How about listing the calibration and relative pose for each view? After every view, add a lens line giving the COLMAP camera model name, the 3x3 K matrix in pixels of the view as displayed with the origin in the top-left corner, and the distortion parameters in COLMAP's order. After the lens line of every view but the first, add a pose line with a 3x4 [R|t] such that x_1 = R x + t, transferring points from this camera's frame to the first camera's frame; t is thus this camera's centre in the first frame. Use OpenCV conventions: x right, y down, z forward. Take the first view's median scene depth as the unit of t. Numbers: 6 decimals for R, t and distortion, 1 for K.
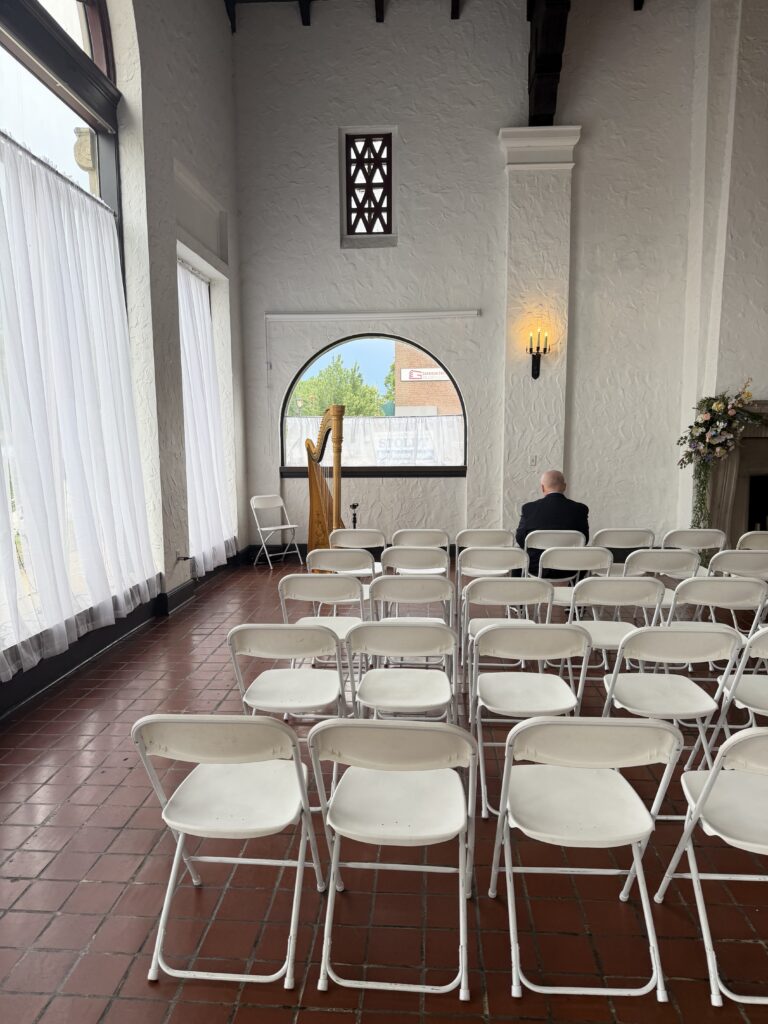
lens RADIAL K [[712.4, 0, 382.1], [0, 712.4, 515.2], [0, 0, 1]] dist [0.094187, -0.144528]
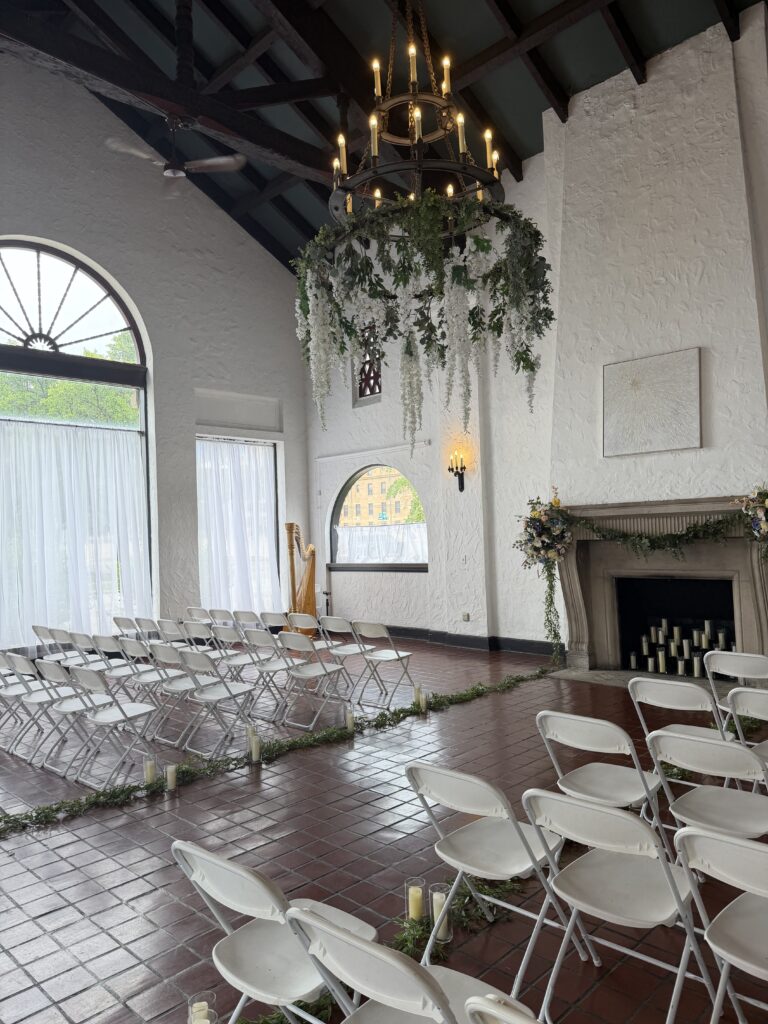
lens RADIAL K [[712.4, 0, 382.1], [0, 712.4, 515.2], [0, 0, 1]] dist [0.094187, -0.144528]
pose [[0.751171, -0.038803, -0.658966, 0.903091], [-0.041748, 0.993480, -0.106091, -0.019479], [0.658786, 0.107203, 0.744653, 0.027094]]
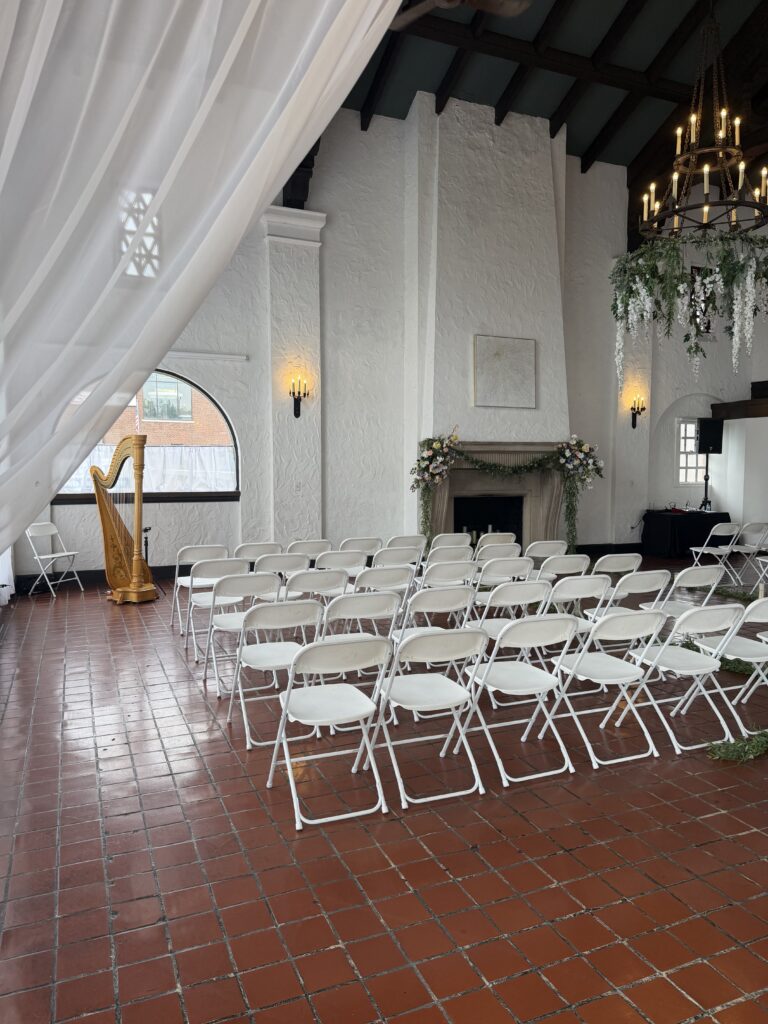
lens RADIAL K [[704.7, 0, 383.2], [0, 704.7, 517.7], [0, 0, 1]] dist [0.145555, -0.257708]
pose [[0.890656, -0.026802, 0.453887, -0.195943], [0.043530, 0.998702, -0.026444, 0.011955], [-0.452589, 0.043310, 0.890667, -0.100639]]
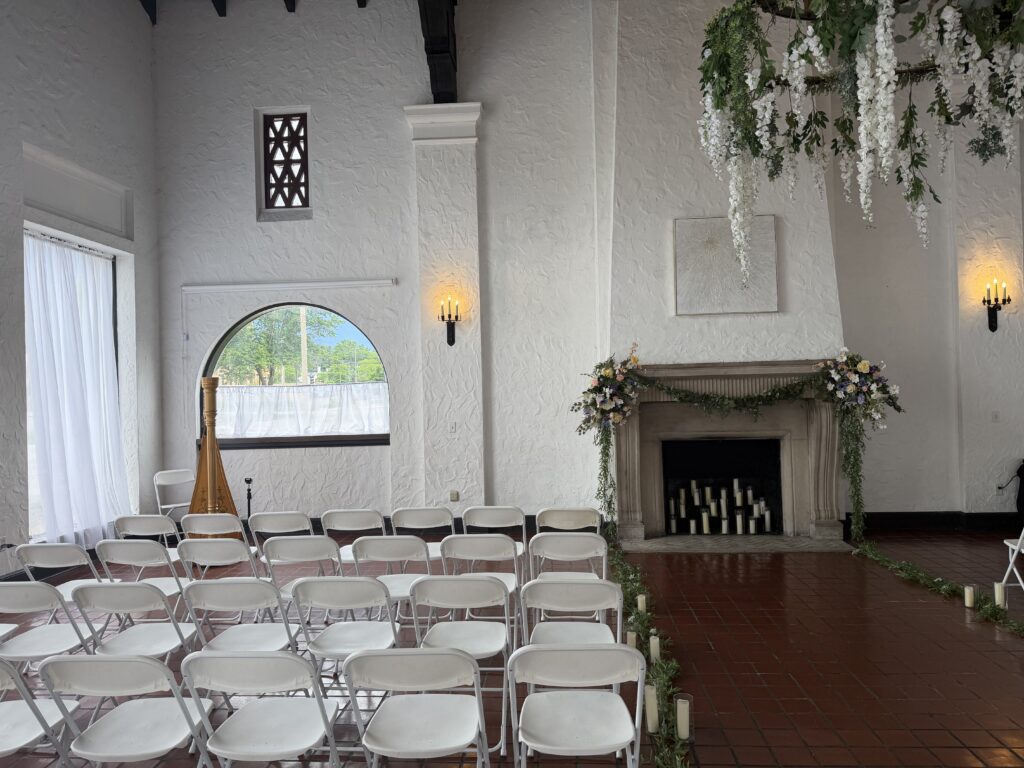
lens RADIAL K [[704.7, 0, 512.4], [0, 704.7, 390.4], [0, 0, 1]] dist [0.145555, -0.257708]
pose [[0.999755, -0.019971, -0.009565, 0.308355], [0.018763, 0.993418, -0.113002, -0.016396], [0.011759, 0.112795, 0.993549, 0.034858]]
